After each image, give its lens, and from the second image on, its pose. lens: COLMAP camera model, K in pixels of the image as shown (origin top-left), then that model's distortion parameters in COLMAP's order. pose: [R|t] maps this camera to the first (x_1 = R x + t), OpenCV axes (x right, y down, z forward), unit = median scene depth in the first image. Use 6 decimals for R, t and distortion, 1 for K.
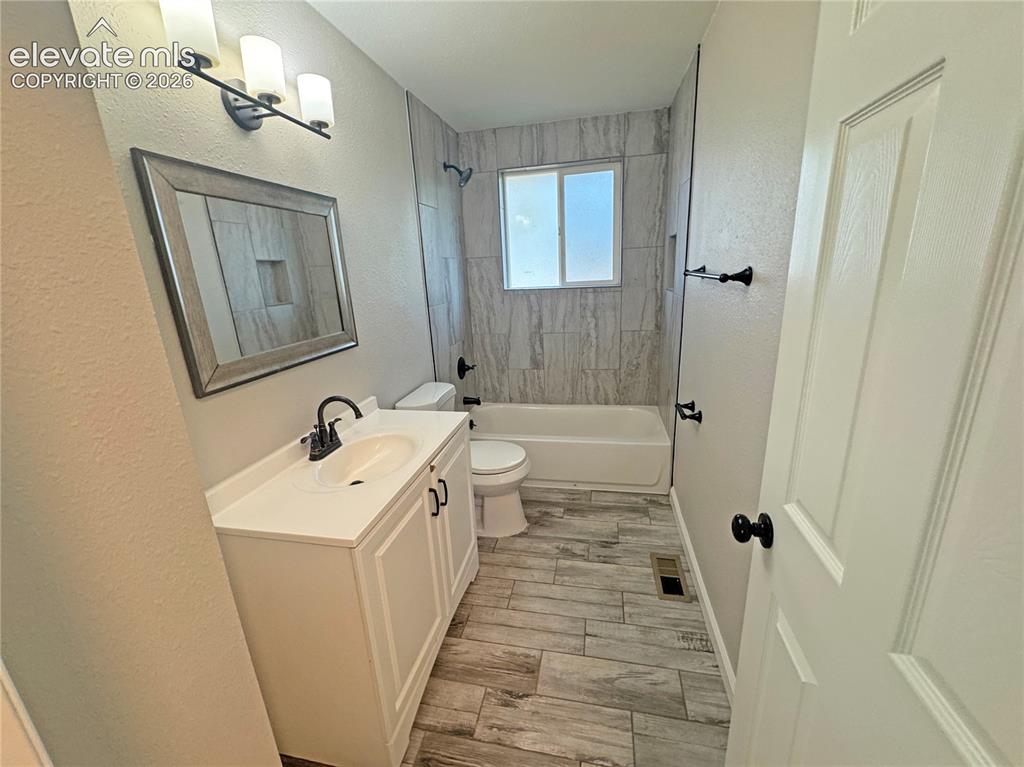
lens RADIAL K [[408.2, 0, 511.3], [0, 408.2, 379.9], [0, 0, 1]] dist [-0.002287, 0.000106]
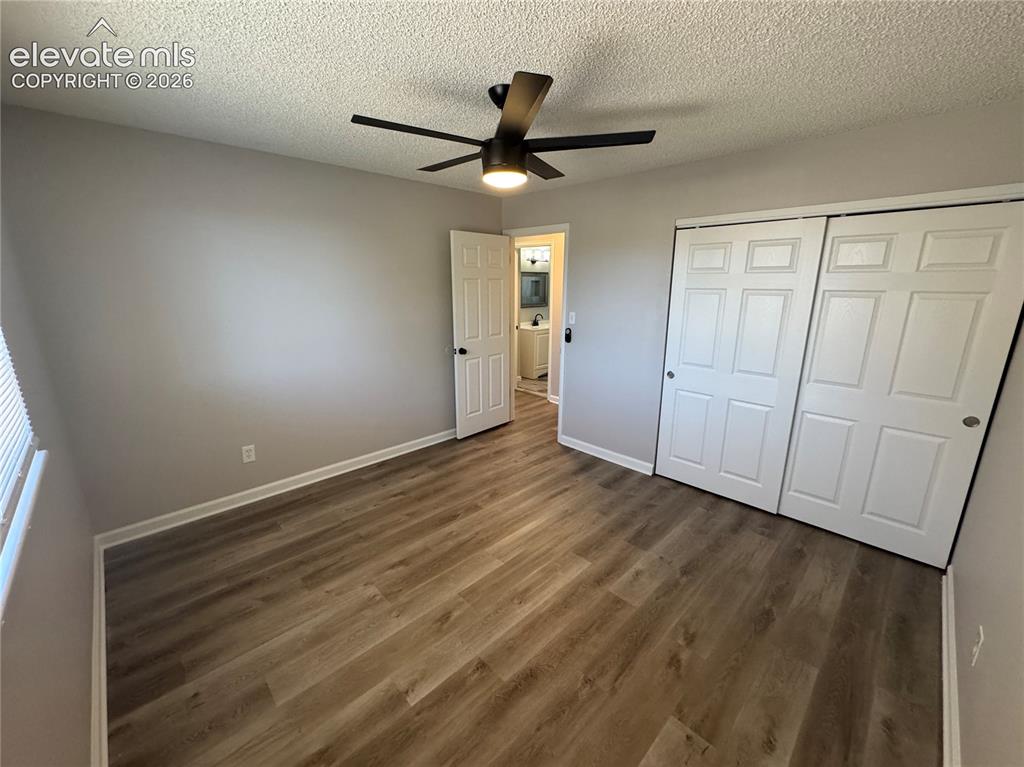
lens RADIAL K [[408.2, 0, 512.3], [0, 408.2, 383.6], [0, 0, 1]] dist [-0.002287, 0.000106]
pose [[0.835830, 0.185226, -0.516797, 2.479709], [-0.194417, 0.980225, 0.036888, 0.926408], [0.513410, 0.069642, 0.855313, -4.124084]]
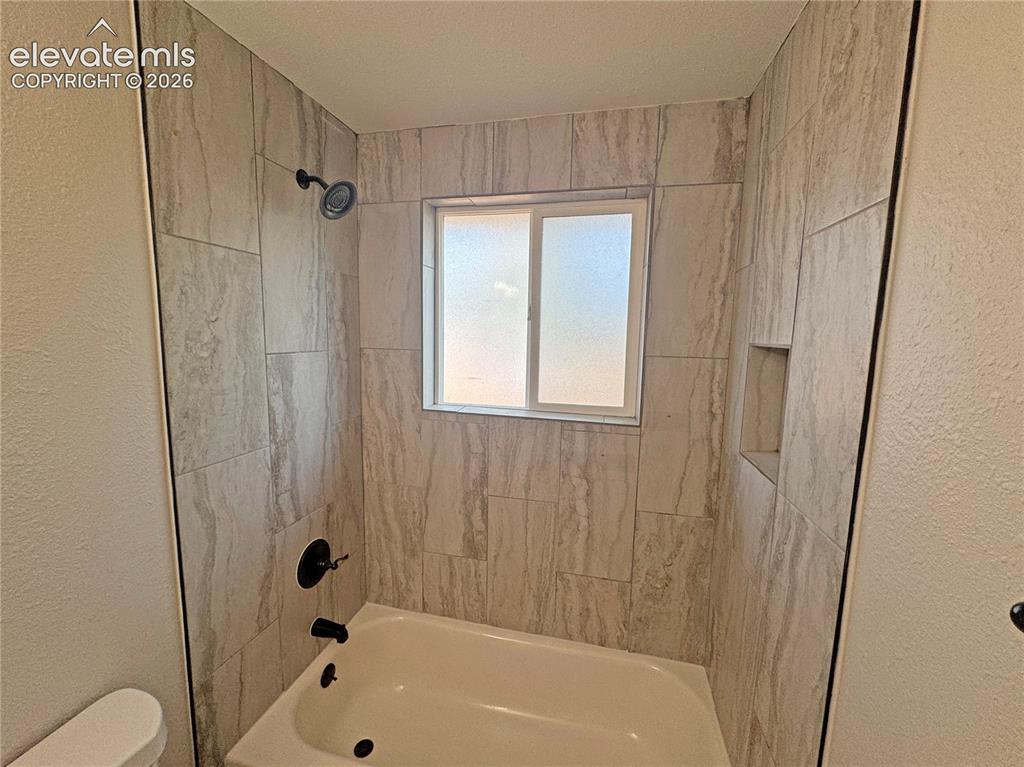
lens RADIAL K [[408.2, 0, 509.6], [0, 408.2, 383.7], [0, 0, 1]] dist [-0.002287, 0.000106]
pose [[0.997505, 0.070584, 0.001168, 0.097725], [-0.069646, 0.986675, -0.147041, -0.187825], [-0.011531, 0.146593, 0.989130, 0.469119]]
